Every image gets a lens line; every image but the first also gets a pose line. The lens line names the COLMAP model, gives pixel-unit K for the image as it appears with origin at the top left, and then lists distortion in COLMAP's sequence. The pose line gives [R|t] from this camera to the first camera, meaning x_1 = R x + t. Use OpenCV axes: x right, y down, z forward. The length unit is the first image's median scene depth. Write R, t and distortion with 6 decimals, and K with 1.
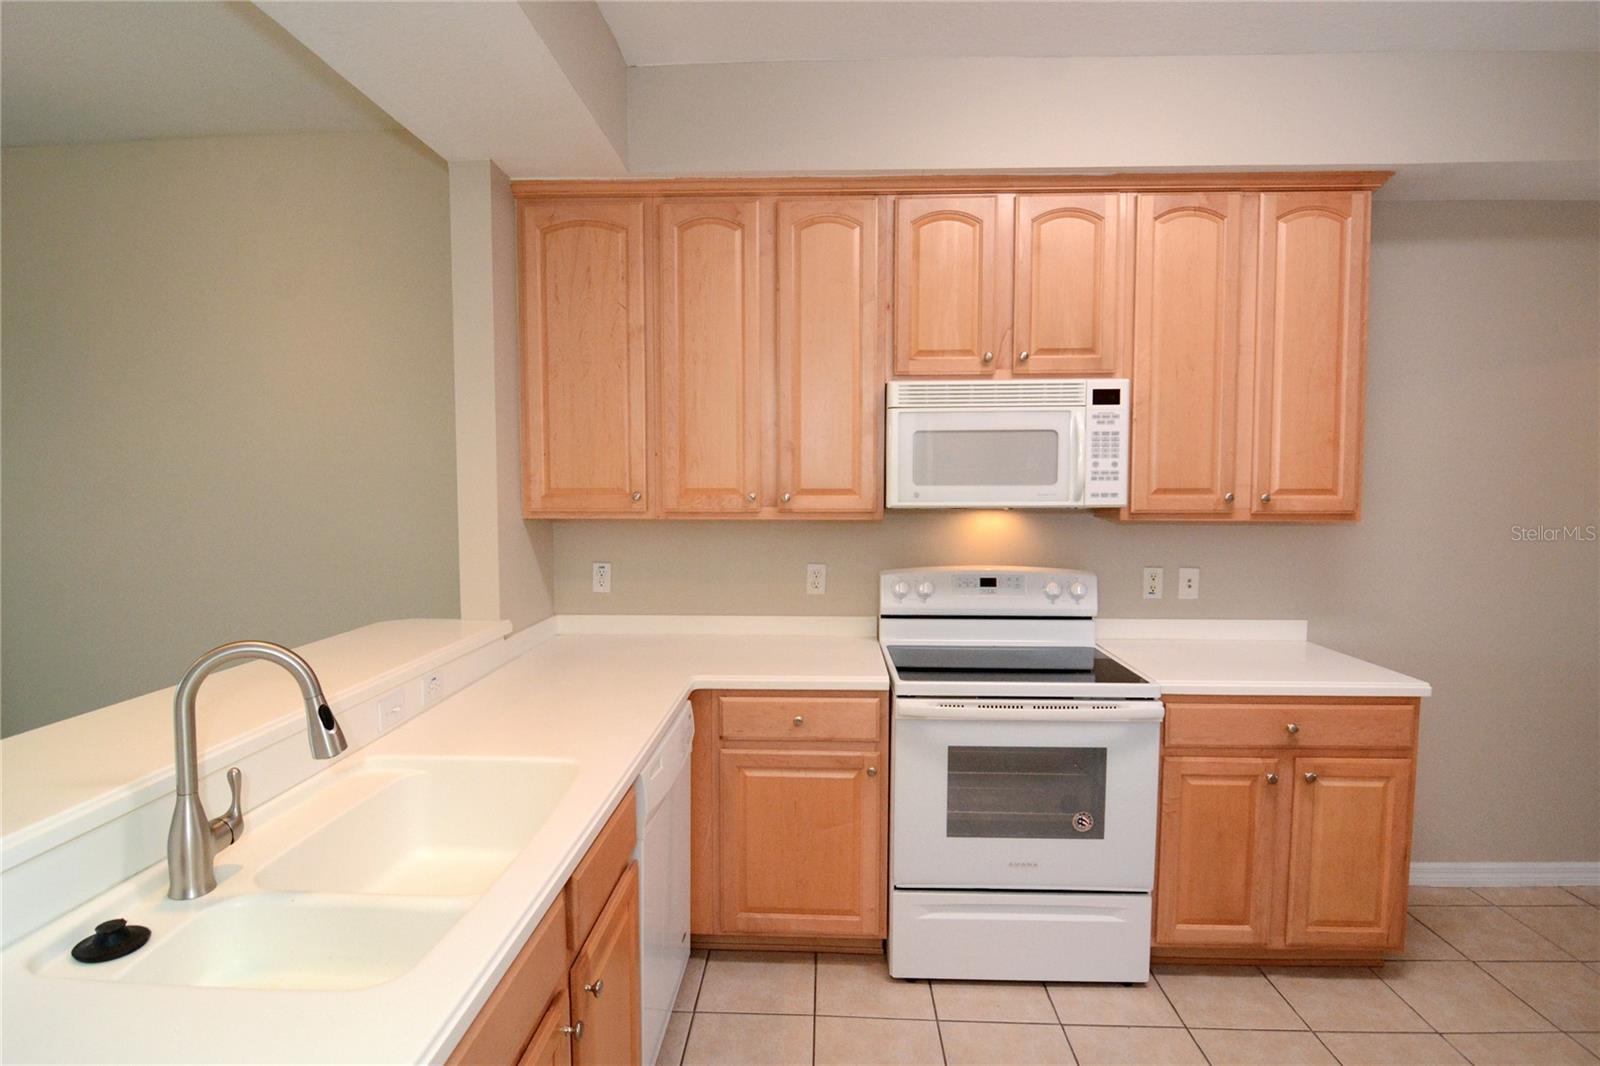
lens RADIAL K [[774.8, 0, 800.0], [0, 774.8, 533.0], [0, 0, 1]] dist [-0.010424, -0.000564]
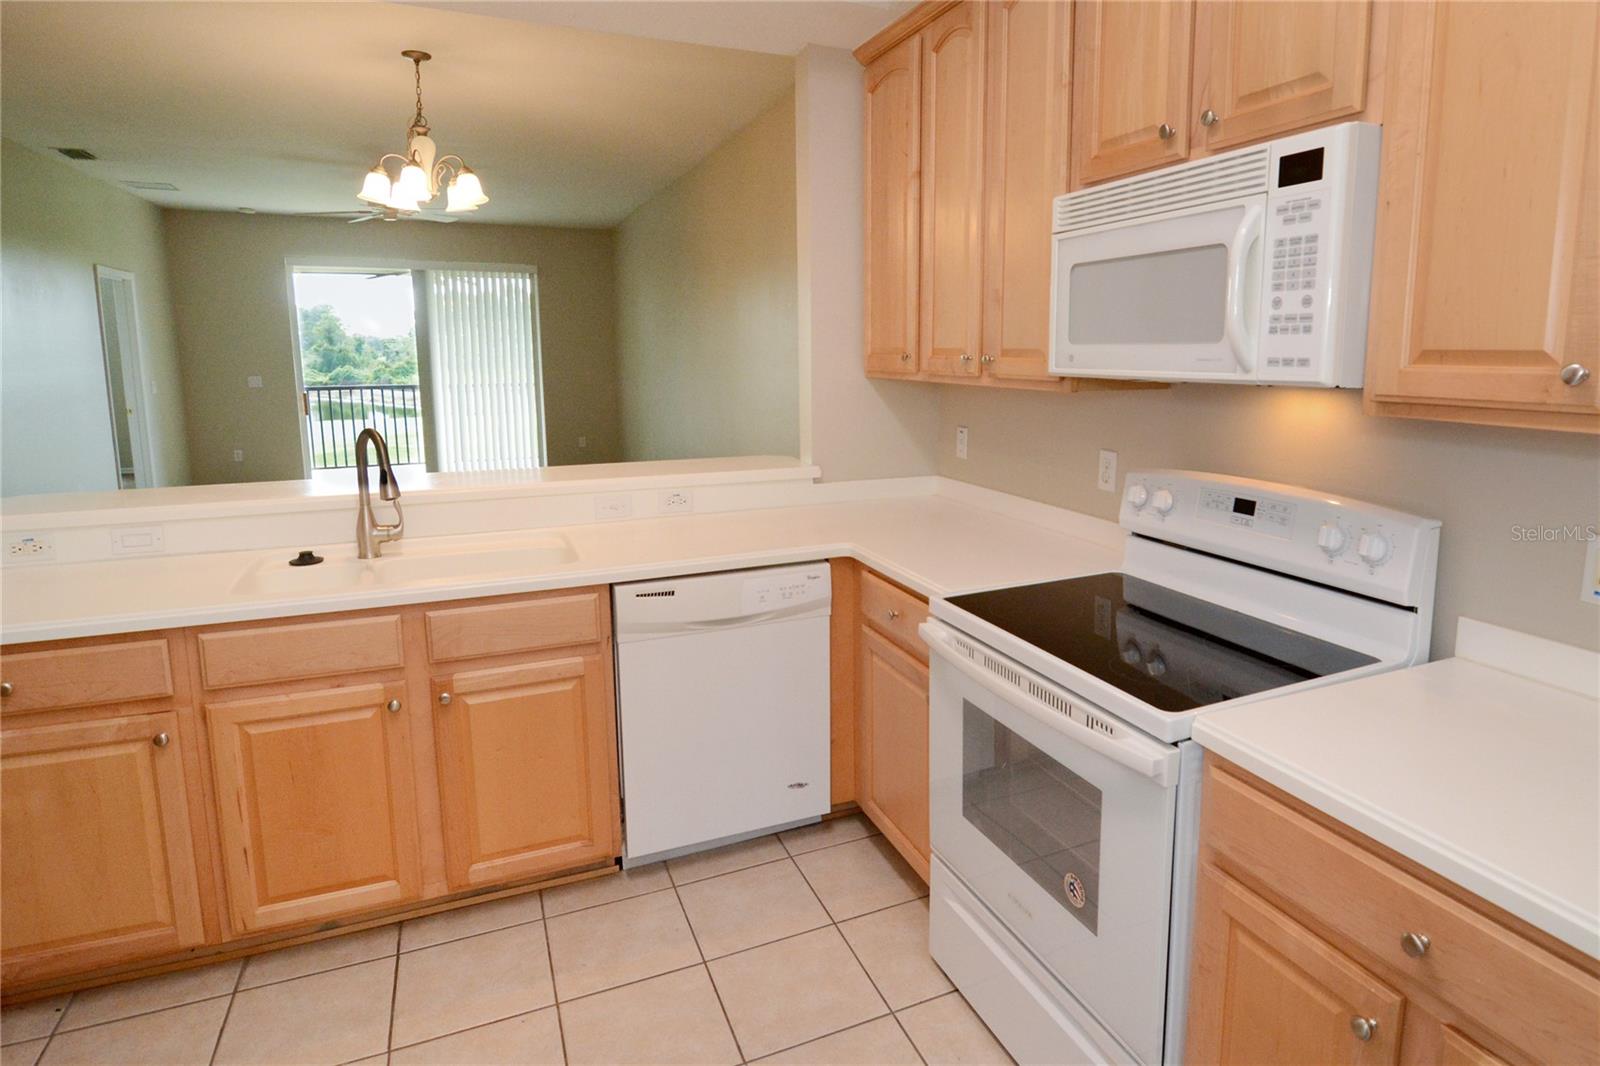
lens RADIAL K [[888.9, 0, 876.1], [0, 888.9, 467.3], [0, 0, 1]] dist [-0.040423, 0.000203]
pose [[0.465027, 0.116760, -0.877563, 0.791680], [-0.046684, 0.993120, 0.107396, -0.029687], [0.884065, -0.008974, 0.467278, 0.482110]]
